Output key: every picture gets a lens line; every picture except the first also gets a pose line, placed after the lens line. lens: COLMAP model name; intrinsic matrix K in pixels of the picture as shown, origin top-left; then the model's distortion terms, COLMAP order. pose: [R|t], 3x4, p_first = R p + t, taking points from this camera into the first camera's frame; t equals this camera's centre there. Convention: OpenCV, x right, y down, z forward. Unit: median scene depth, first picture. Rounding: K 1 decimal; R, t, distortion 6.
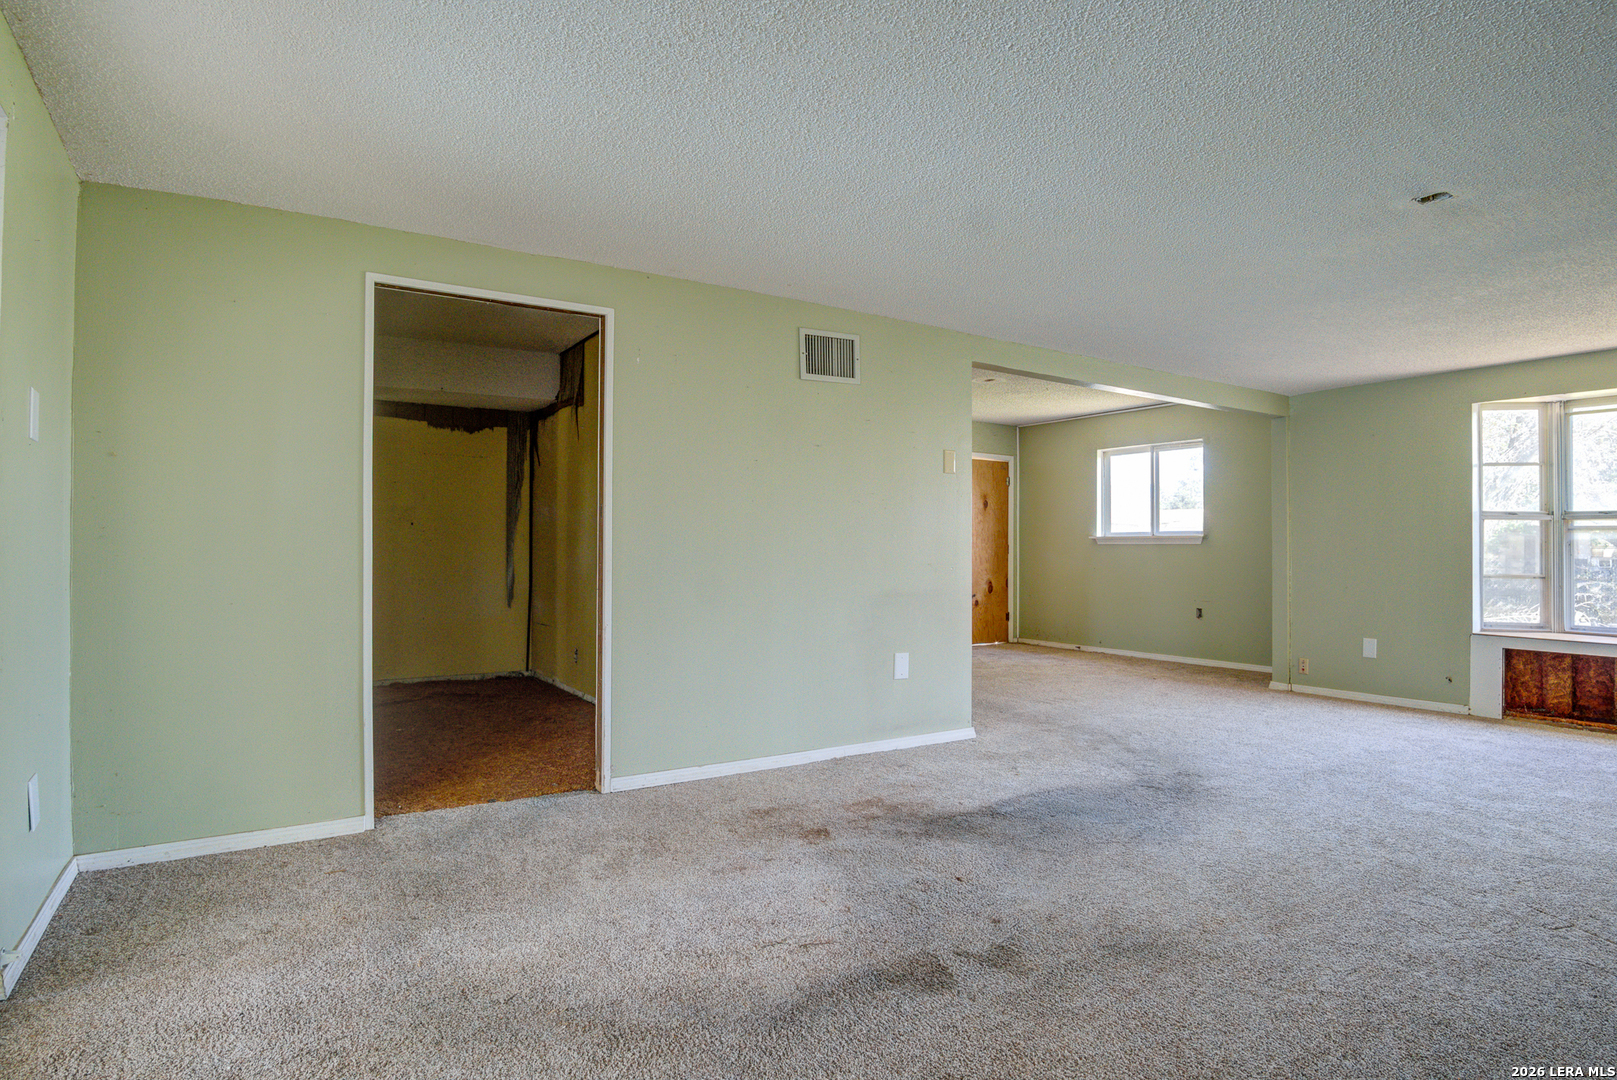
lens RADIAL K [[902.4, 0, 813.8], [0, 902.4, 543.7], [0, 0, 1]] dist [-0.048375, 0.009018]
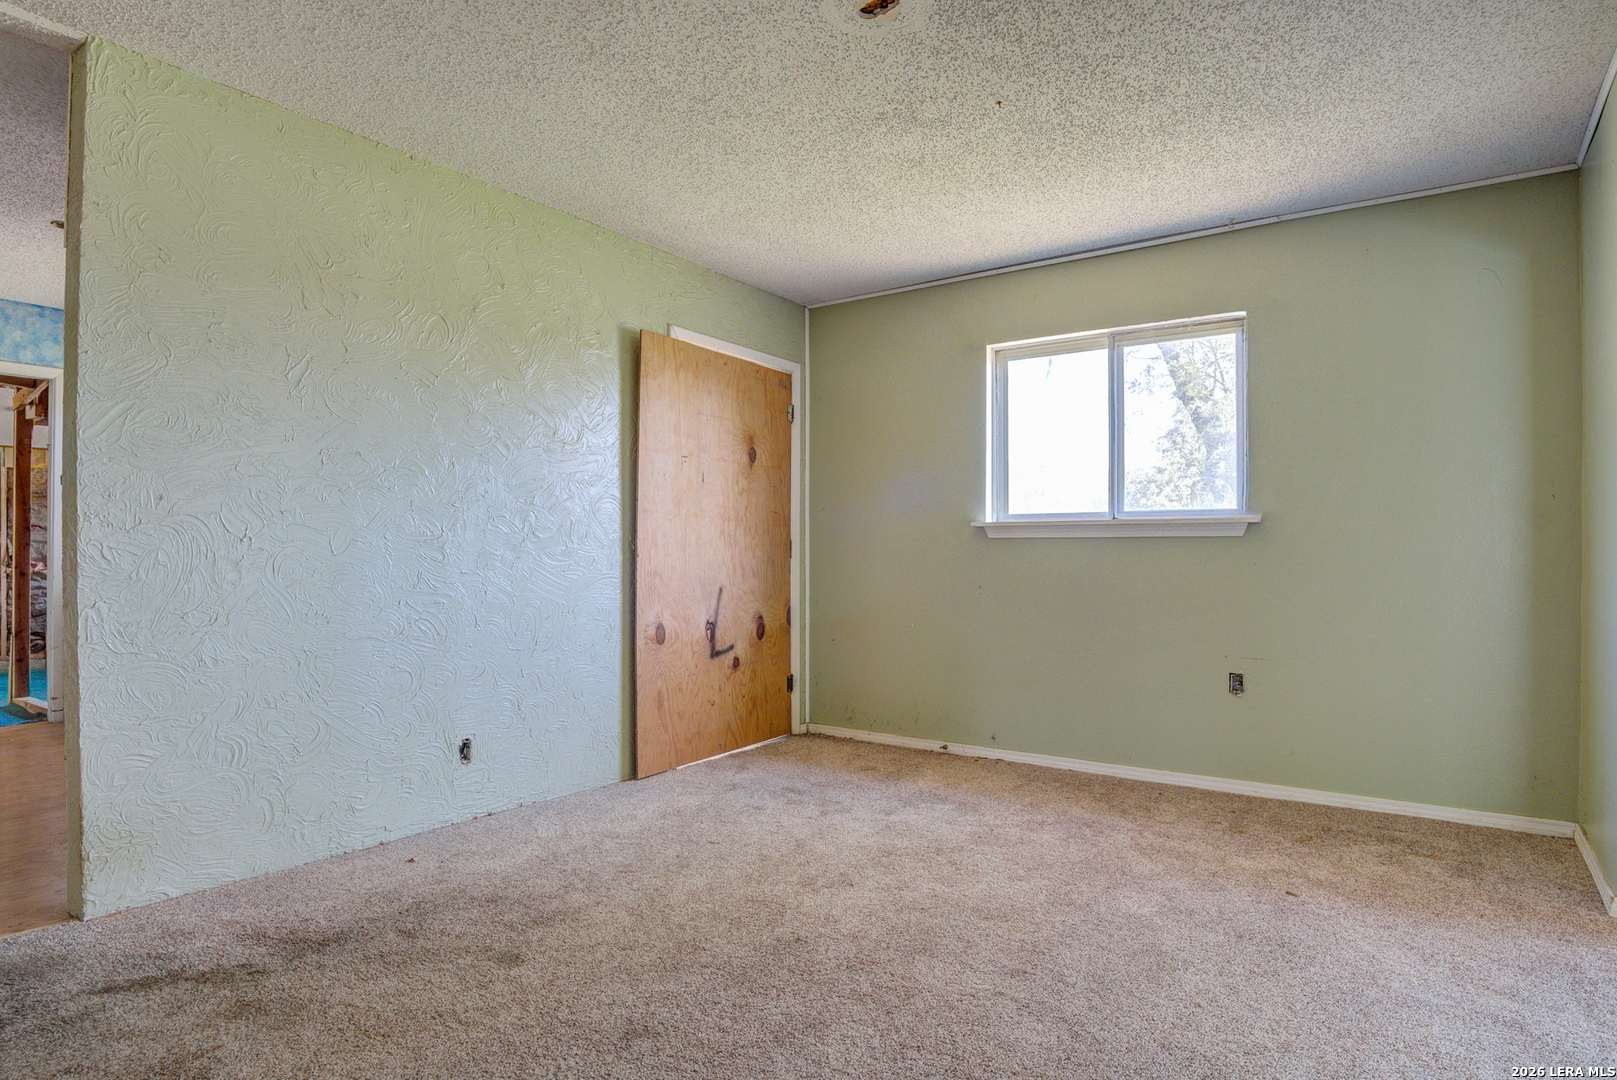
lens RADIAL K [[902.4, 0, 818.2], [0, 902.4, 549.5], [0, 0, 1]] dist [-0.048375, 0.009018]
pose [[0.926295, -0.005579, 0.376758, 0.042417], [0.002190, 0.999953, 0.009424, 0.001894], [-0.376793, -0.007905, 0.926264, 0.542952]]
